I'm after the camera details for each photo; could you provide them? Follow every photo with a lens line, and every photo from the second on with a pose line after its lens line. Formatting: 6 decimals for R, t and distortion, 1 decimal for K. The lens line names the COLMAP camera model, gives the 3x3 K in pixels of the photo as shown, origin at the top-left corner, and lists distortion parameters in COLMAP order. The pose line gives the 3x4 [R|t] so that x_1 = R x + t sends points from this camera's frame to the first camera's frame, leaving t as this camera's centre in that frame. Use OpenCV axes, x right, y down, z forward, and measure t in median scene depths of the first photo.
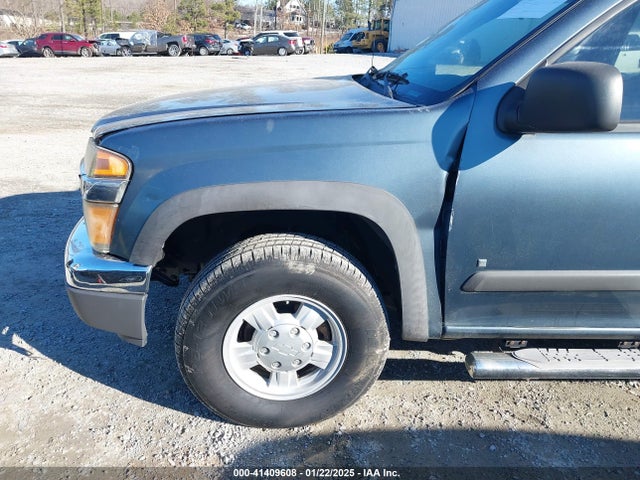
lens RADIAL K [[501.2, 0, 320.0], [0, 501.2, 240.0], [0, 0, 1]] dist [0.014637, -0.008556]
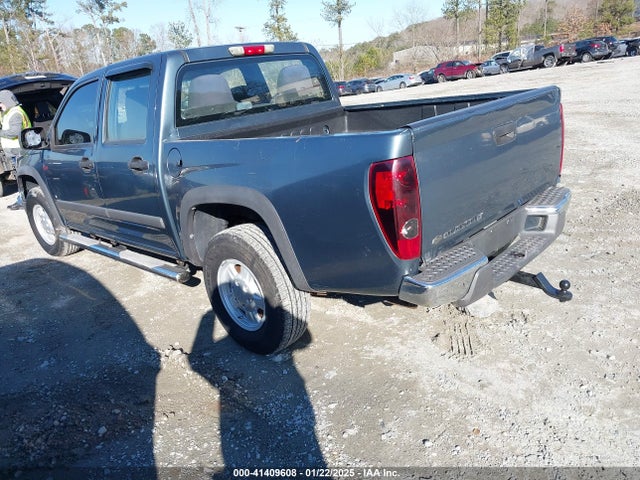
lens RADIAL K [[501.2, 0, 320.0], [0, 501.2, 240.0], [0, 0, 1]] dist [0.014637, -0.008556]
pose [[0.688185, 0.114565, -0.716433, 1.002514], [-0.131234, 0.990822, 0.032383, -0.037944], [0.713568, 0.071735, 0.696904, 0.148174]]
